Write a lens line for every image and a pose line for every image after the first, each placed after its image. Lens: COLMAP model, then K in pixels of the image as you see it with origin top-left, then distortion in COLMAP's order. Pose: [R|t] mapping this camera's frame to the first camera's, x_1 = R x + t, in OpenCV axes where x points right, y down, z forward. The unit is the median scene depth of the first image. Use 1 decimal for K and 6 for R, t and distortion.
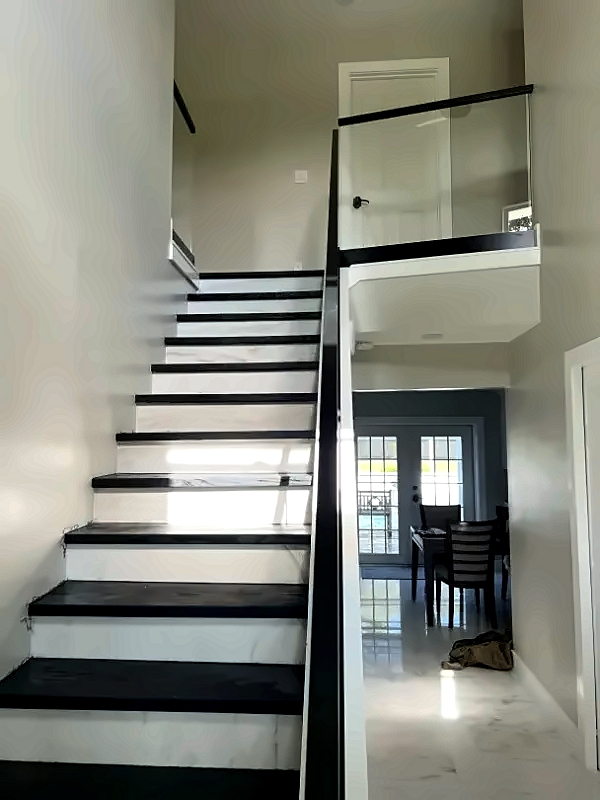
lens RADIAL K [[607.3, 0, 300.0], [0, 607.3, 400.0], [0, 0, 1]] dist [0.004318, 0.000925]
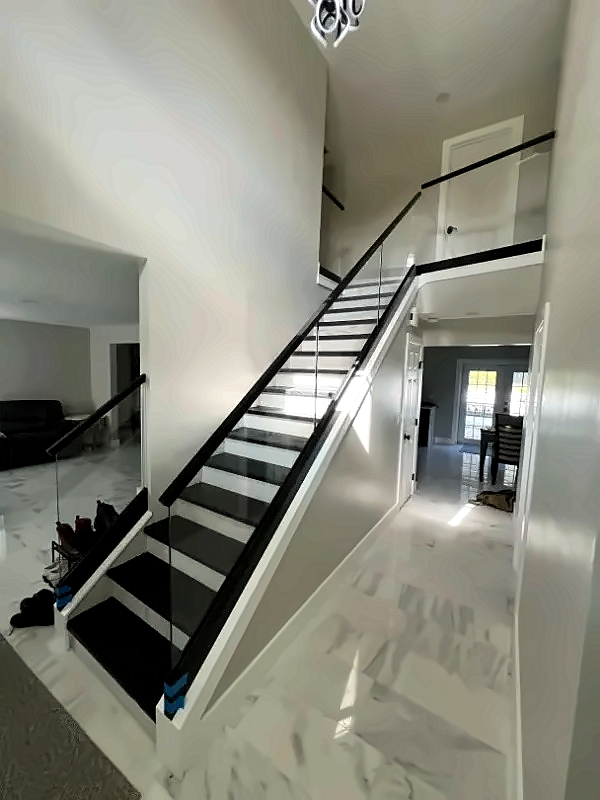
lens RADIAL K [[322.8, 0, 300.0], [0, 322.8, 400.0], [0, 0, 1]] dist [-0.019668, 0.000114]
pose [[0.871629, 0.074860, -0.484416, 0.238364], [0.006286, 0.986481, 0.163757, -0.017644], [0.490126, -0.145781, 0.859374, -0.016617]]
